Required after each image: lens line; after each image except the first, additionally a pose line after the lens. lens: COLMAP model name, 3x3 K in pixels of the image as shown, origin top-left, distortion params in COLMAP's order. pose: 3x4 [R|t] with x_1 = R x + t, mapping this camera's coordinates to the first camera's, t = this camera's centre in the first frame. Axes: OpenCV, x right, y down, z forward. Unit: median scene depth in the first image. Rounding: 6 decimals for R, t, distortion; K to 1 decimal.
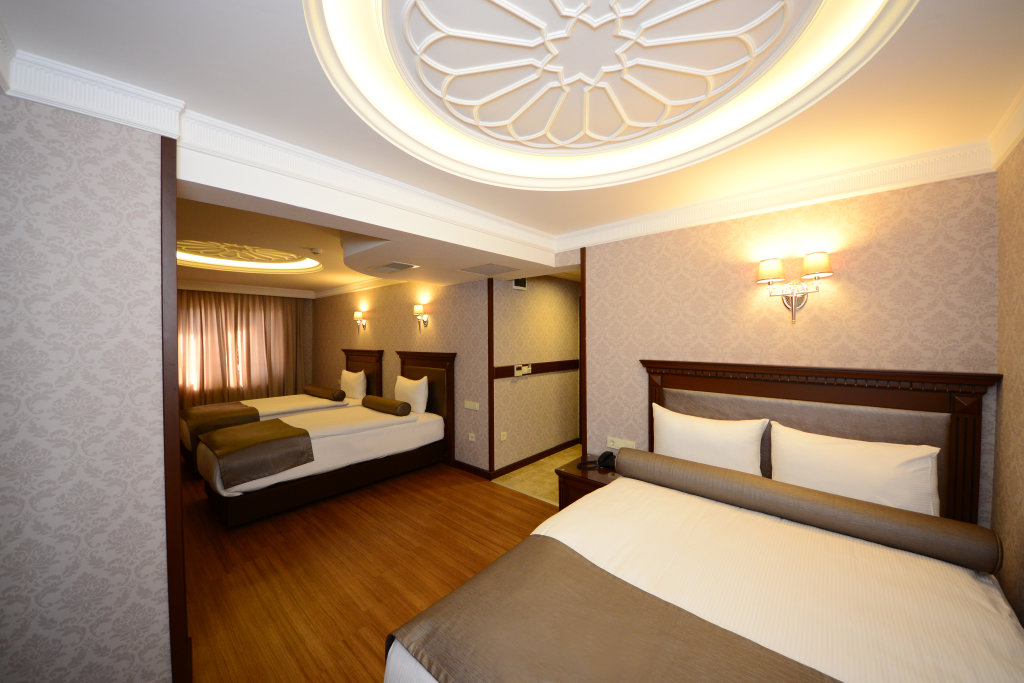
lens RADIAL K [[371.6, 0, 519.6], [0, 371.6, 341.5], [0, 0, 1]] dist [-0.015242, -0.003712]
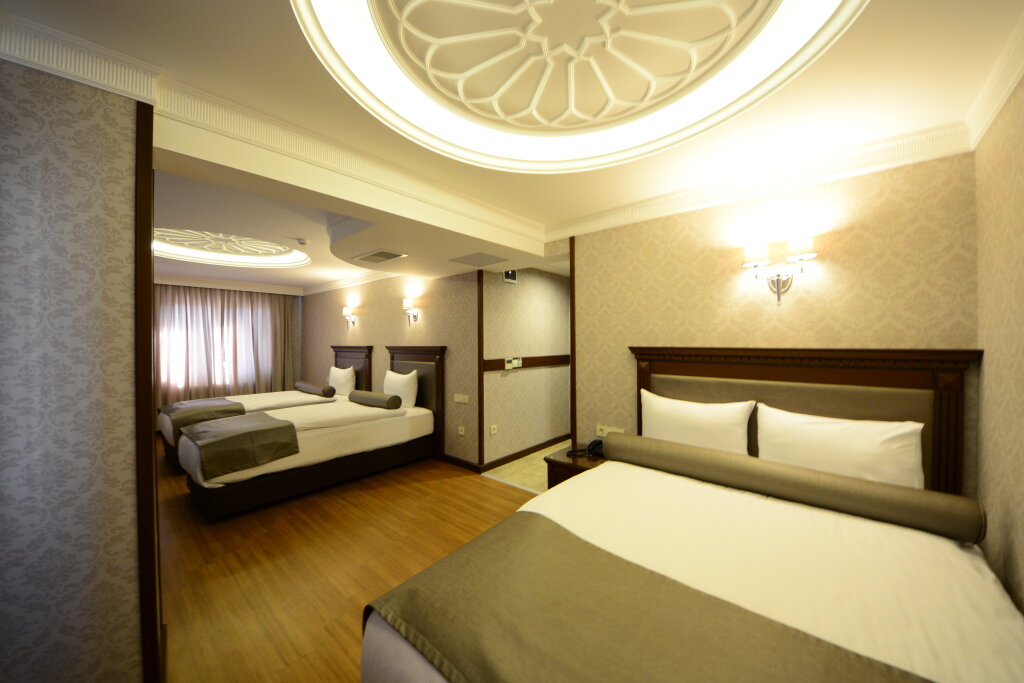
lens RADIAL K [[371.6, 0, 520.4], [0, 371.6, 343.3], [0, 0, 1]] dist [-0.015242, -0.003712]
pose [[0.999813, -0.000805, 0.019344, 0.018003], [0.000961, 0.999967, -0.008030, 0.061396], [-0.019337, 0.008047, 0.999781, 0.007998]]
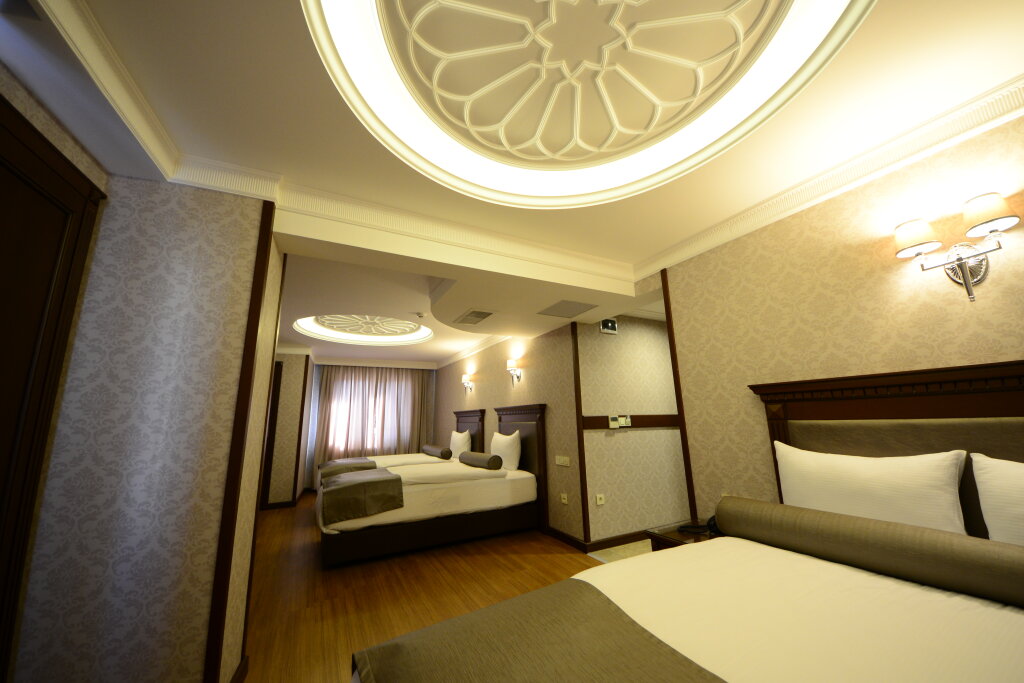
lens RADIAL K [[371.6, 0, 513.2], [0, 371.6, 338.6], [0, 0, 1]] dist [-0.015242, -0.003712]
pose [[0.933602, -0.093109, -0.346002, 0.184624], [0.013878, 0.974320, -0.224741, 0.155178], [0.358042, 0.205017, 0.910919, 0.127021]]
